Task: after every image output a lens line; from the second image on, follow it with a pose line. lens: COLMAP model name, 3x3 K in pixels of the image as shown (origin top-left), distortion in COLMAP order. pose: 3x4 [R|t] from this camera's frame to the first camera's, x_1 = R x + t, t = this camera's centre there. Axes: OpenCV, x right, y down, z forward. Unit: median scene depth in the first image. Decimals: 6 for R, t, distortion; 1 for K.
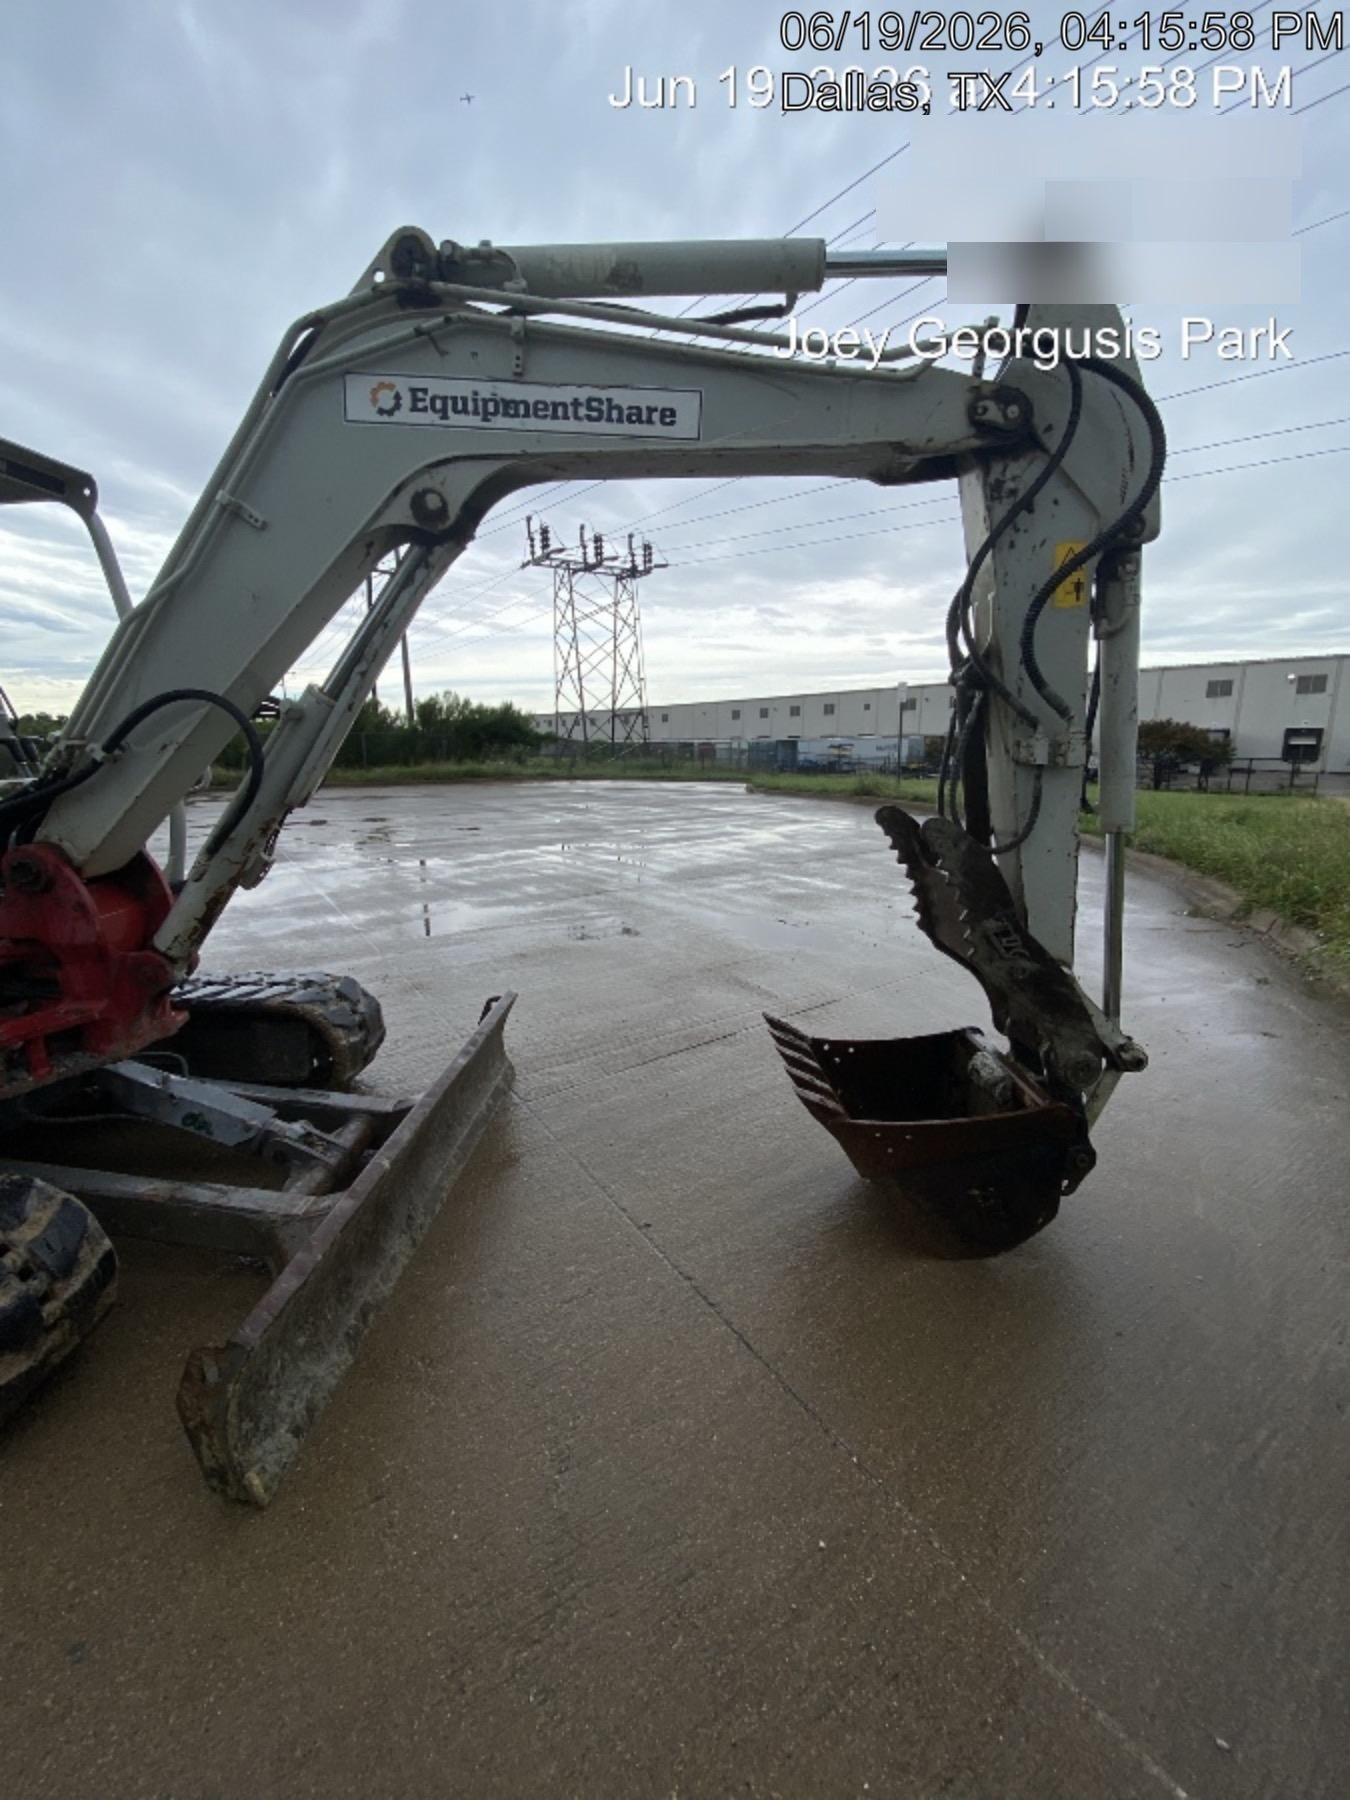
lens RADIAL K [[728.5, 0, 671.0], [0, 728.5, 880.4], [0, 0, 1]] dist [0.030152, -0.033163]
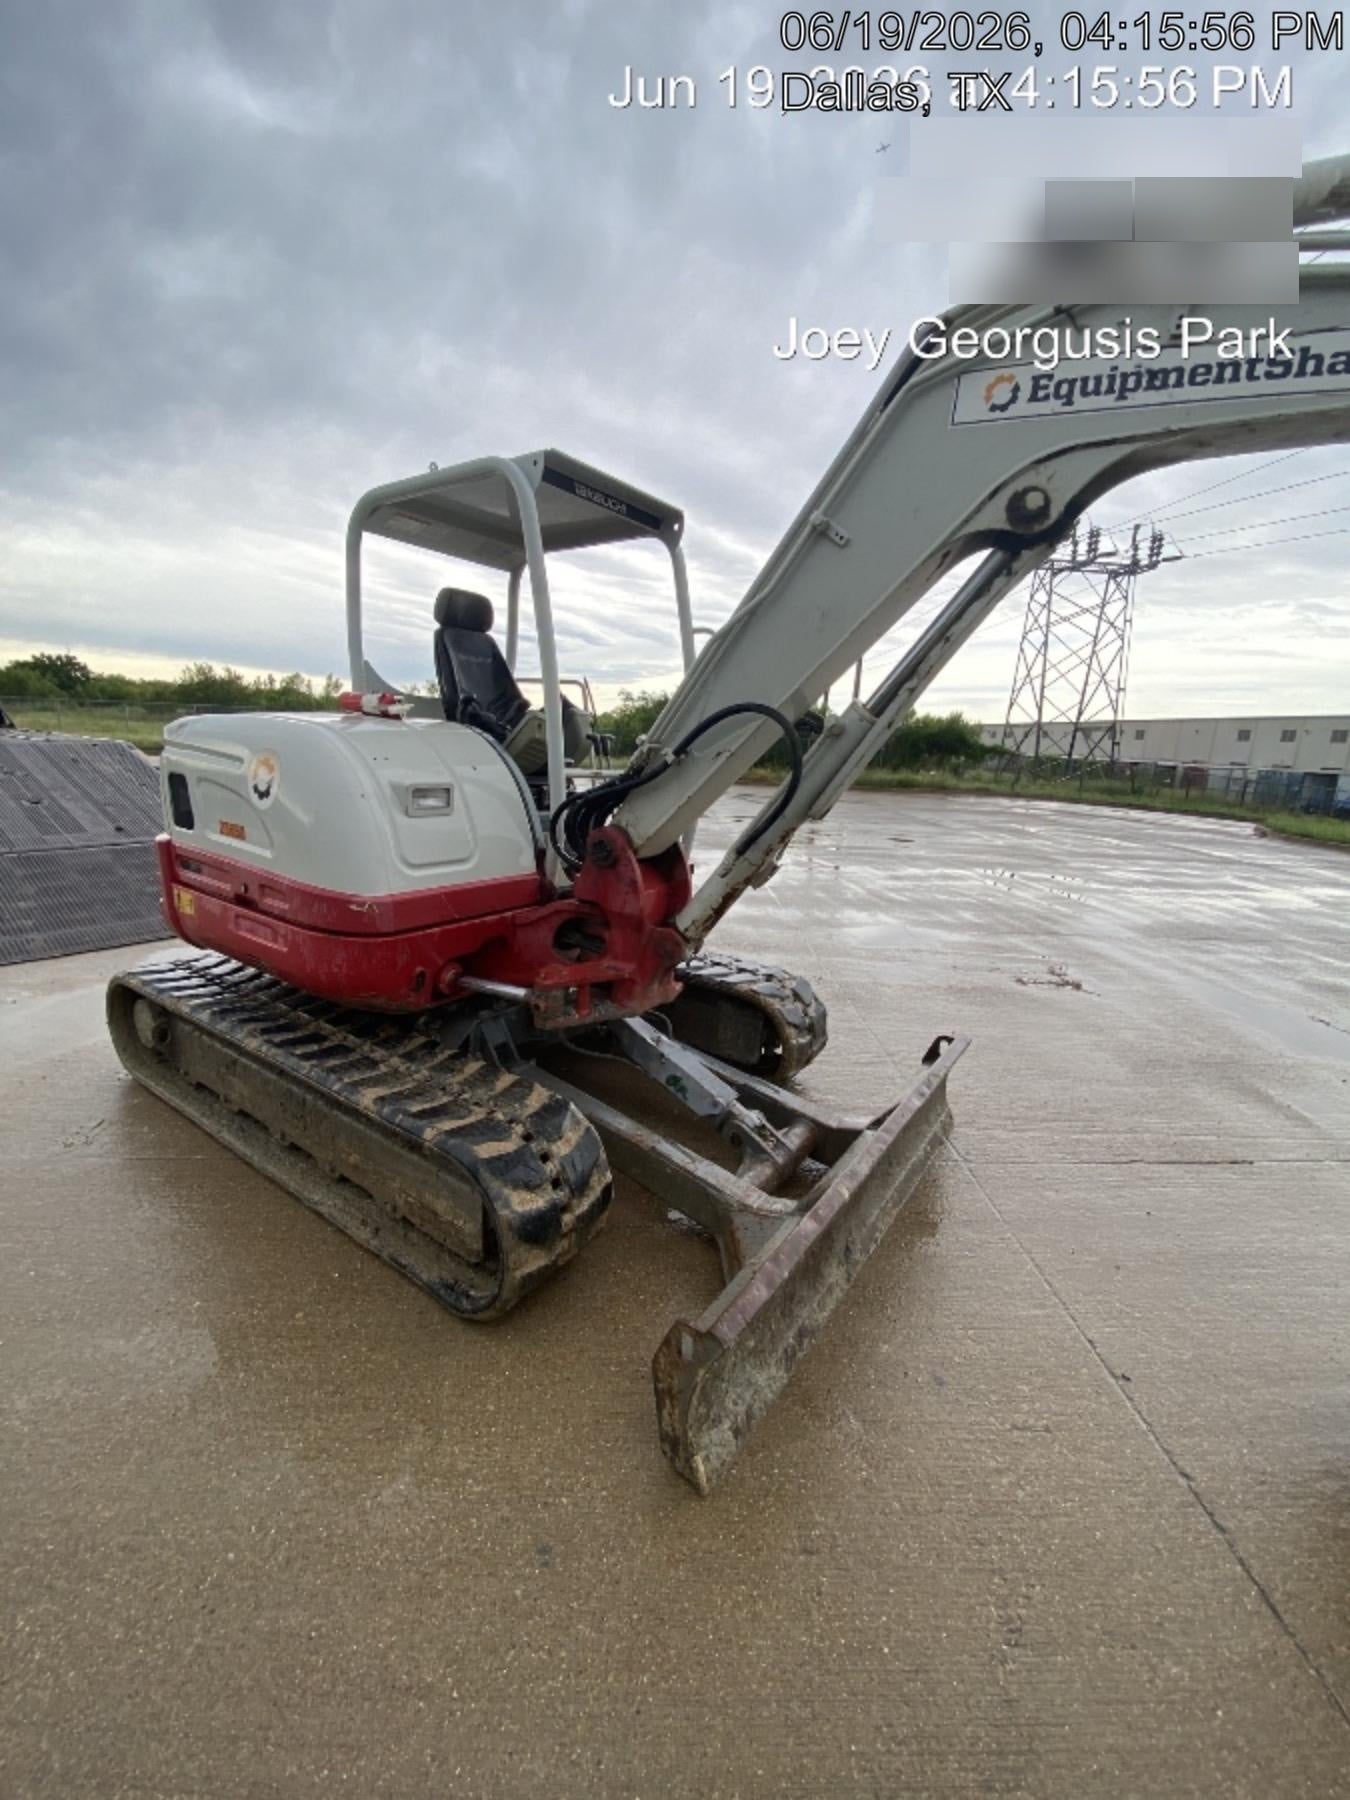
lens RADIAL K [[728.5, 0, 671.0], [0, 728.5, 880.4], [0, 0, 1]] dist [0.030152, -0.033163]
pose [[0.835046, 0.155243, -0.527823, -0.124634], [-0.161160, 0.986303, 0.035127, -0.018050], [0.526047, 0.055731, 0.848628, 0.031903]]
